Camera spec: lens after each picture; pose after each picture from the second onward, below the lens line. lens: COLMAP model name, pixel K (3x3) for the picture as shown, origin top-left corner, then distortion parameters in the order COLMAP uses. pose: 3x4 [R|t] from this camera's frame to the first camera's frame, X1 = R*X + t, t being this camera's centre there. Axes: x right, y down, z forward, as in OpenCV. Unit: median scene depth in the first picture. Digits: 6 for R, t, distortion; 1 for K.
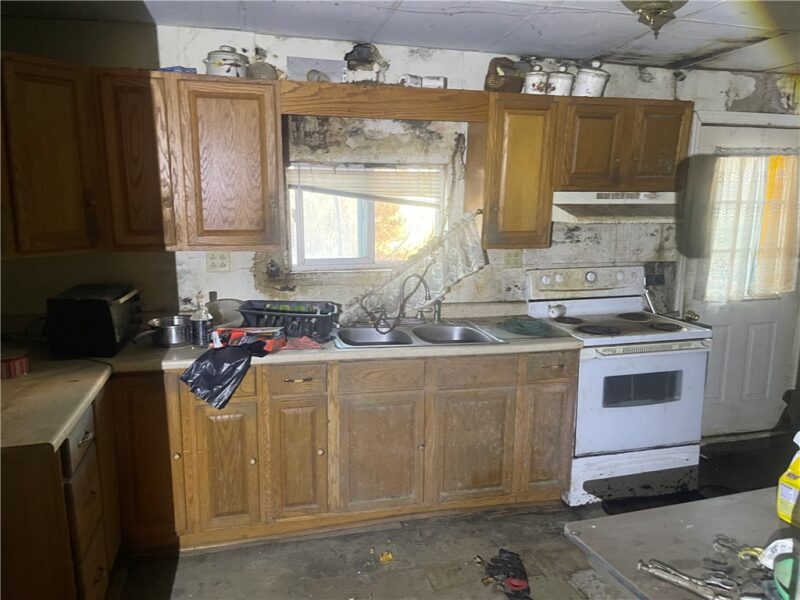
lens RADIAL K [[600.9, 0, 396.8], [0, 600.9, 304.4], [0, 0, 1]] dist [0.029217, -0.048646]
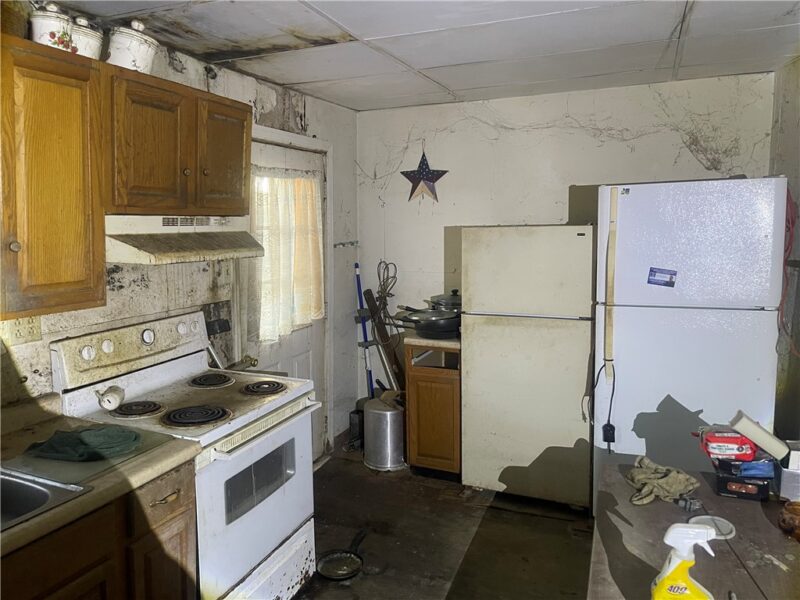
lens RADIAL K [[600.9, 0, 399.6], [0, 600.9, 300.6], [0, 0, 1]] dist [0.029217, -0.048646]
pose [[0.586973, -0.107764, 0.802403, -0.064909], [0.137958, 0.989920, 0.032029, -0.073279], [-0.797766, 0.091898, 0.595923, 0.371496]]
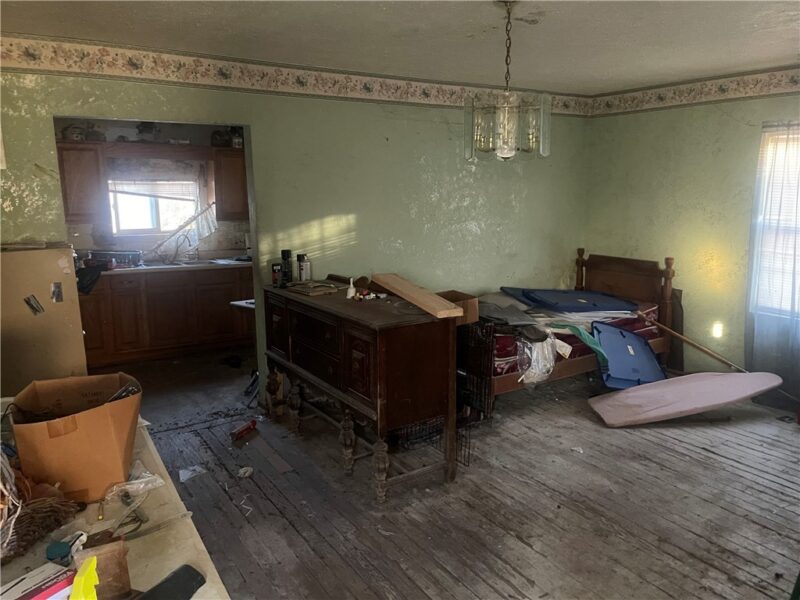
lens RADIAL K [[600.9, 0, 403.9], [0, 600.9, 298.9], [0, 0, 1]] dist [0.029217, -0.048646]
pose [[0.945599, -0.066276, 0.318512, 0.071033], [0.066264, 0.997743, 0.010888, 0.185518], [-0.318514, 0.010810, 0.947856, -1.107296]]
